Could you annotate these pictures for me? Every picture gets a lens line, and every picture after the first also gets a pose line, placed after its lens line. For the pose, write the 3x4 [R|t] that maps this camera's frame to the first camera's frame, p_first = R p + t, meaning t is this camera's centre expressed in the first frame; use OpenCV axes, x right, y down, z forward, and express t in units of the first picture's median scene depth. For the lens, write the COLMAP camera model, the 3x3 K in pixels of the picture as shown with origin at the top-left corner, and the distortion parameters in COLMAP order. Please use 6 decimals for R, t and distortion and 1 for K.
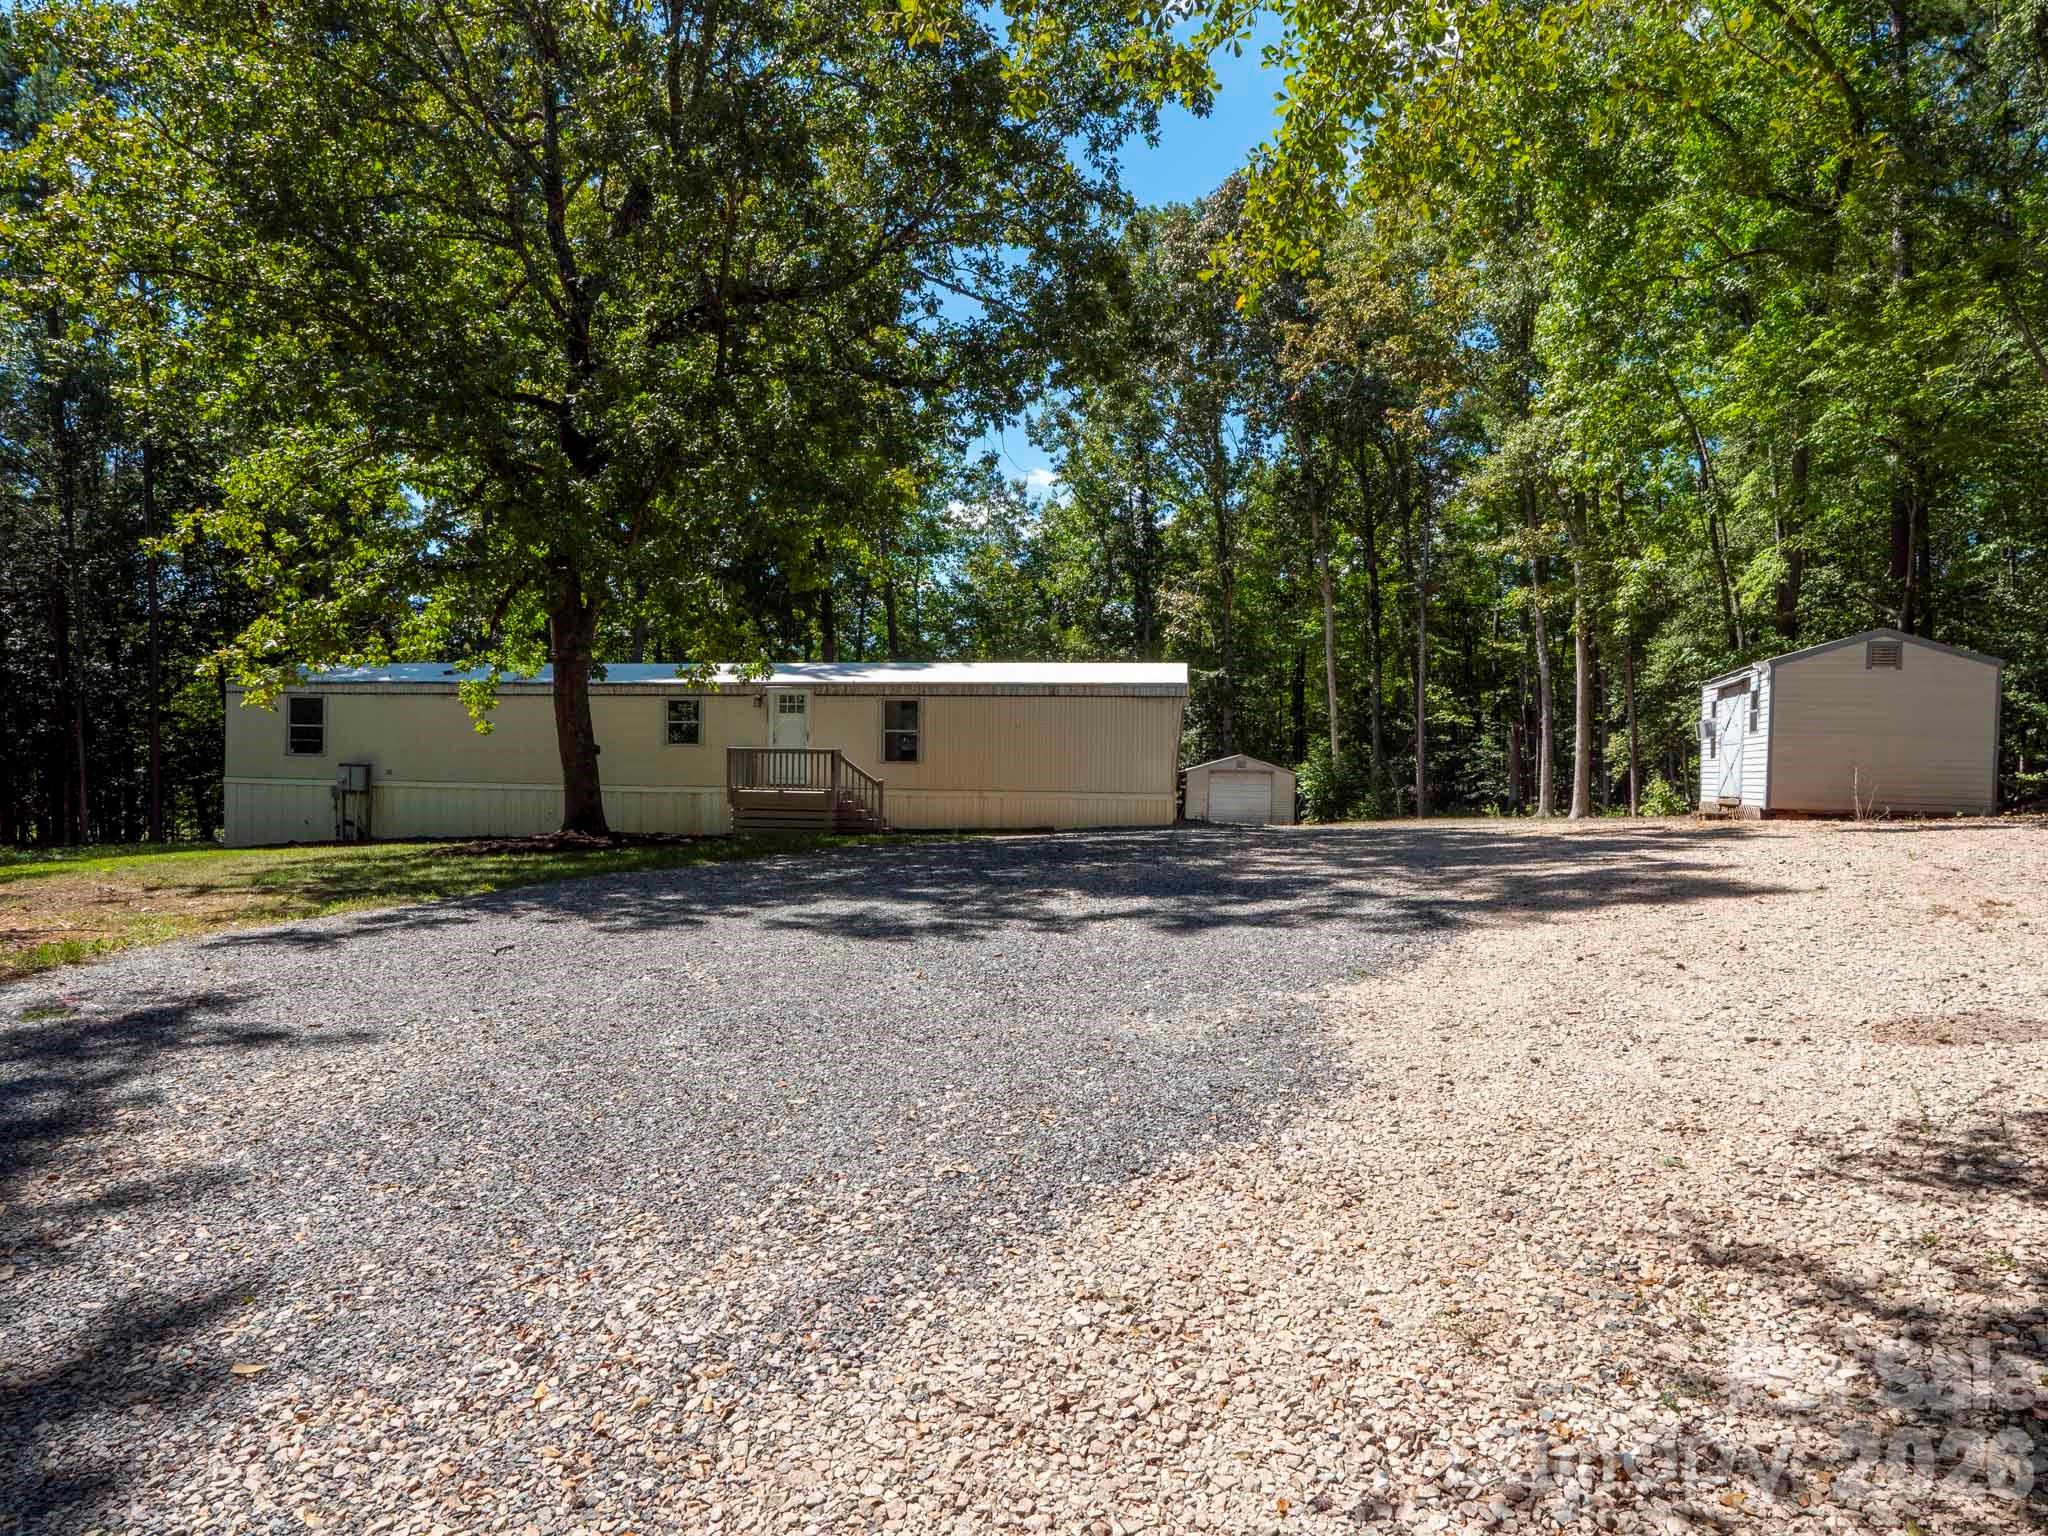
lens RADIAL K [[1203.0, 0, 1019.7], [0, 1203.0, 768.3], [0, 0, 1]] dist [-0.007691, 0.001686]
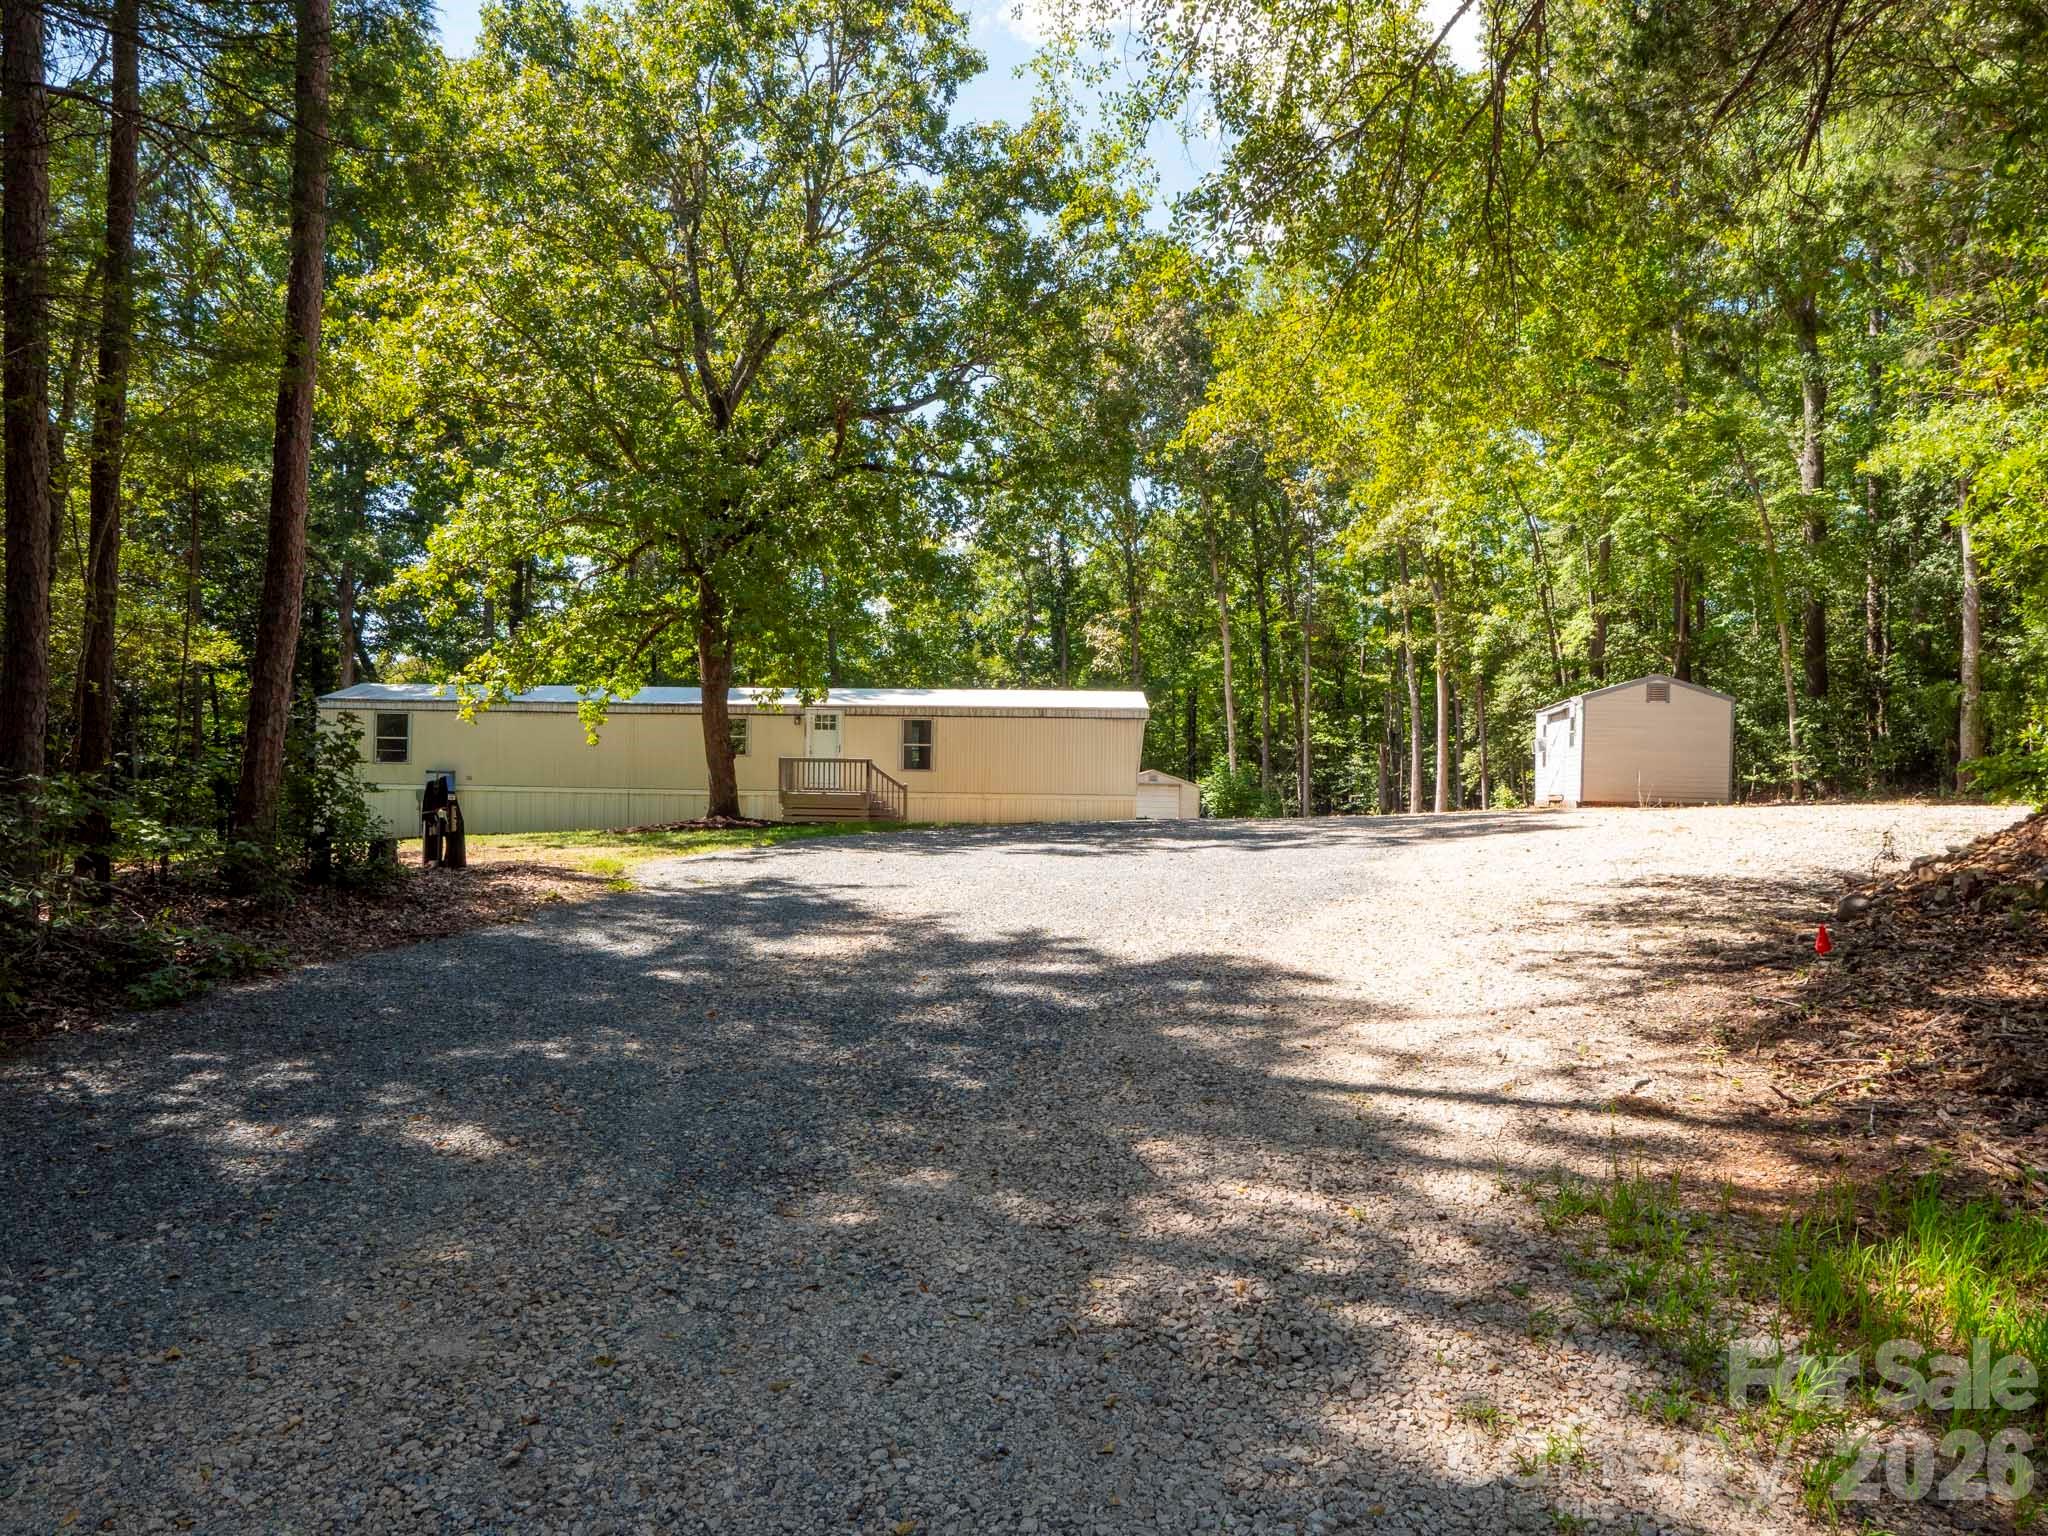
lens RADIAL K [[1203.0, 0, 1003.8], [0, 1203.0, 770.3], [0, 0, 1]] dist [-0.007691, 0.001686]
pose [[0.994924, 0.003190, 0.100575, -0.123982], [-0.001513, 0.999859, -0.016745, 0.014446], [-0.100615, 0.016507, 0.994789, -0.215051]]
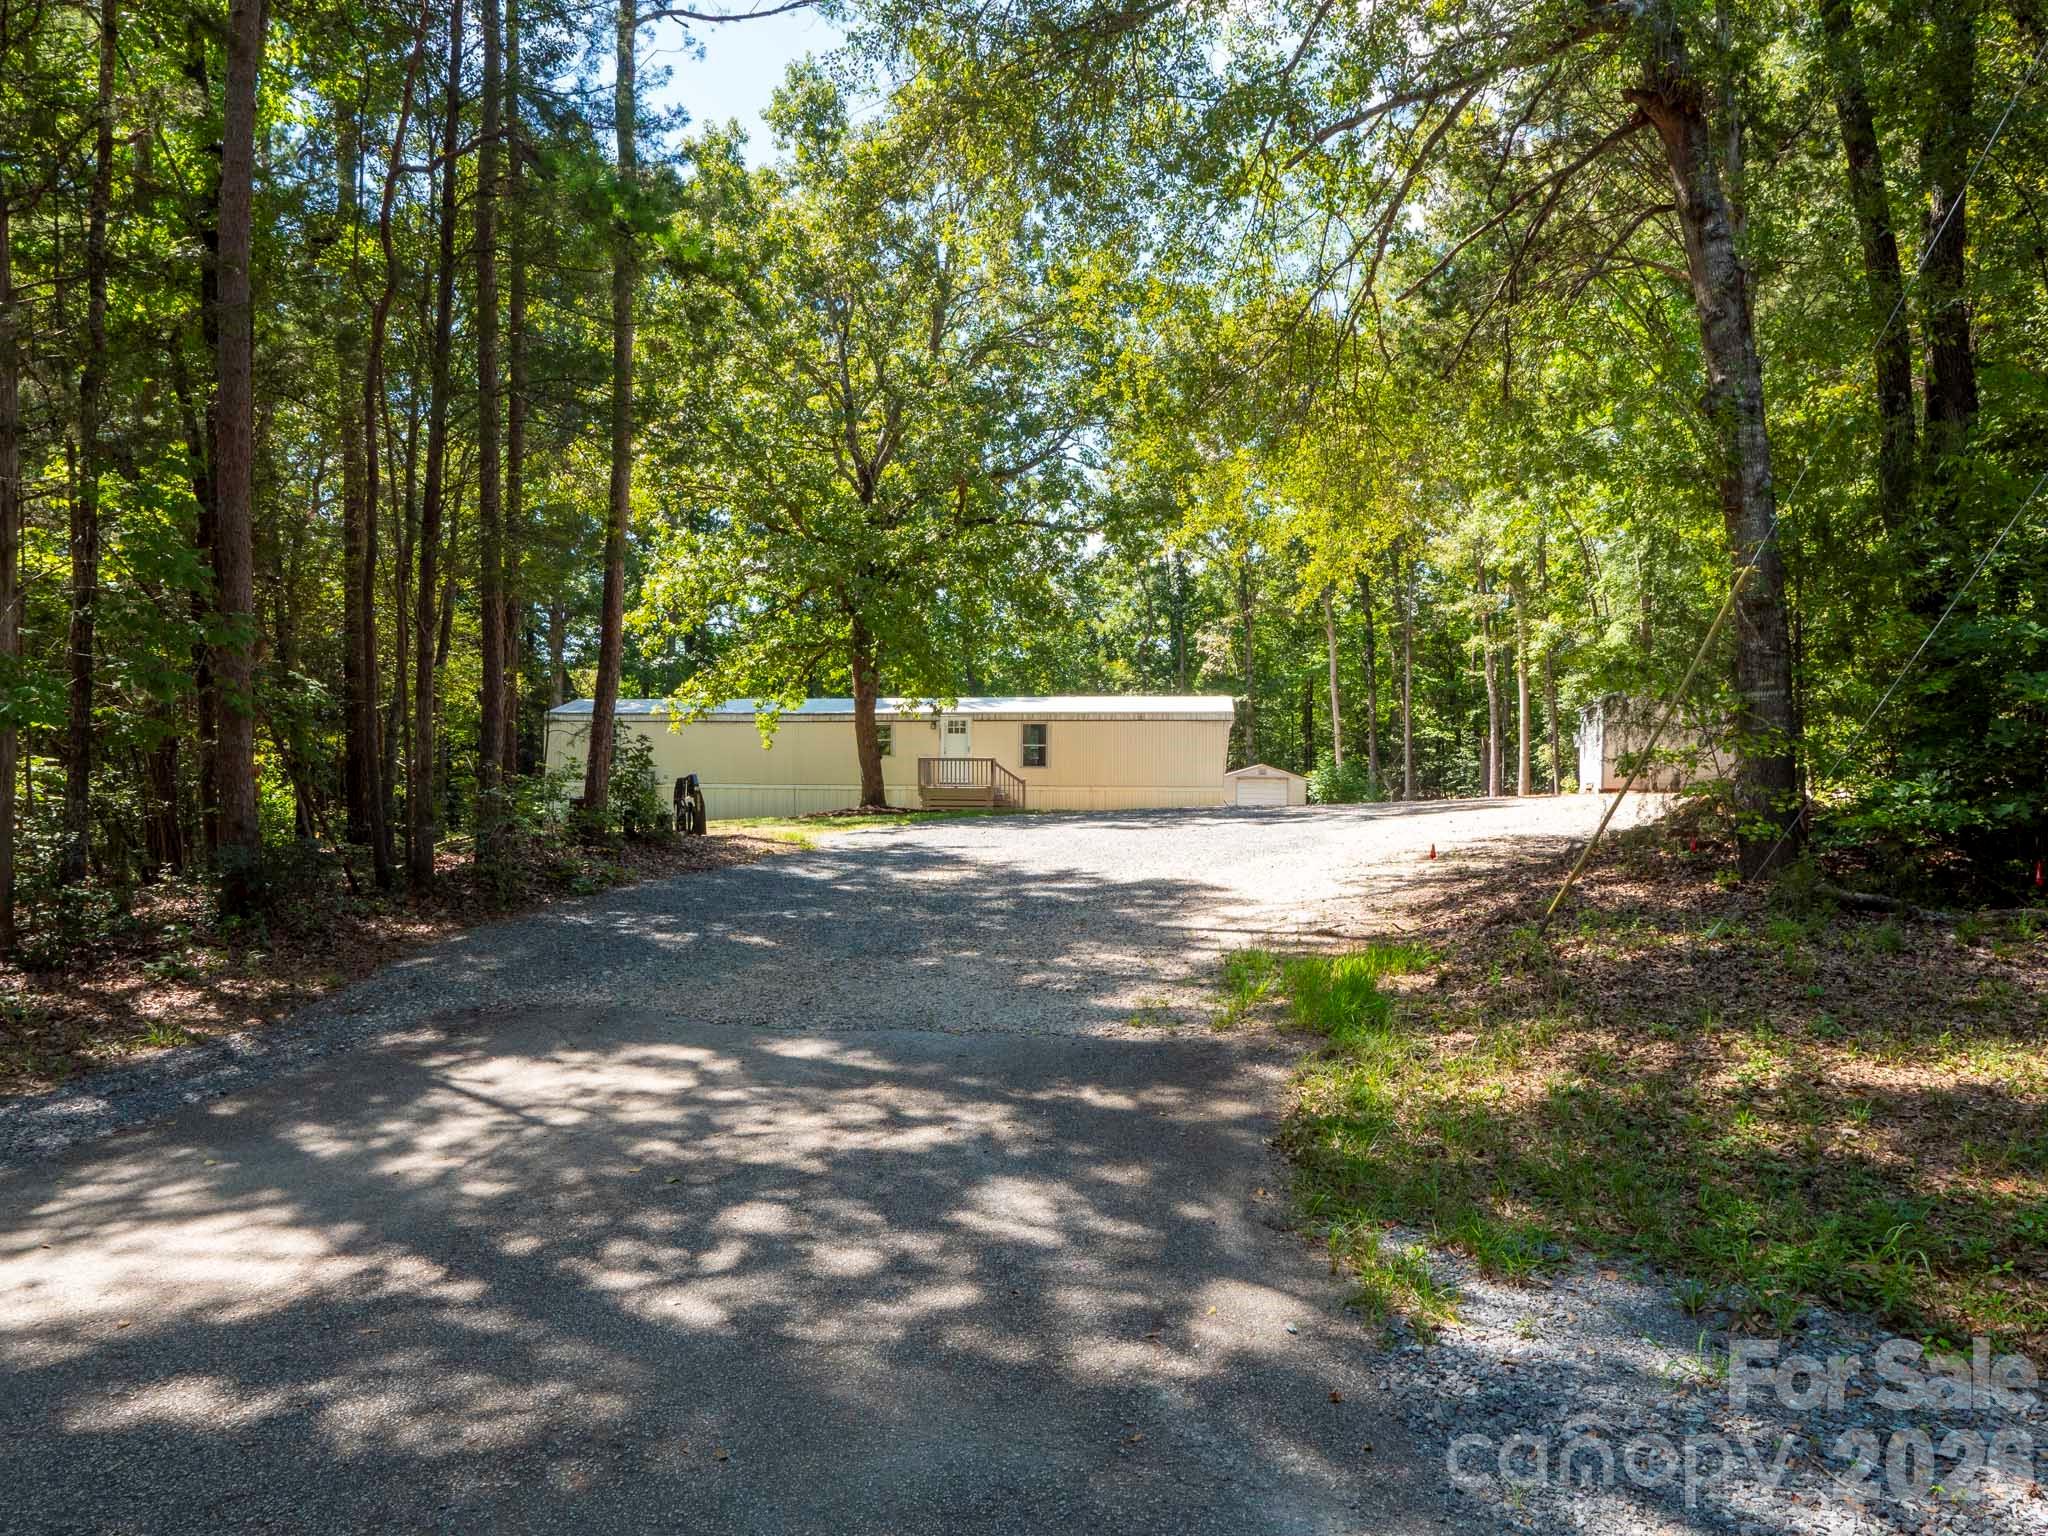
lens RADIAL K [[1203.0, 0, 1020.8], [0, 1203.0, 775.2], [0, 0, 1]] dist [-0.007691, 0.001686]
pose [[0.999965, -0.006657, -0.005122, -0.099787], [0.006607, 0.999931, -0.009676, 0.017508], [0.005186, 0.009642, 0.999940, -0.408359]]
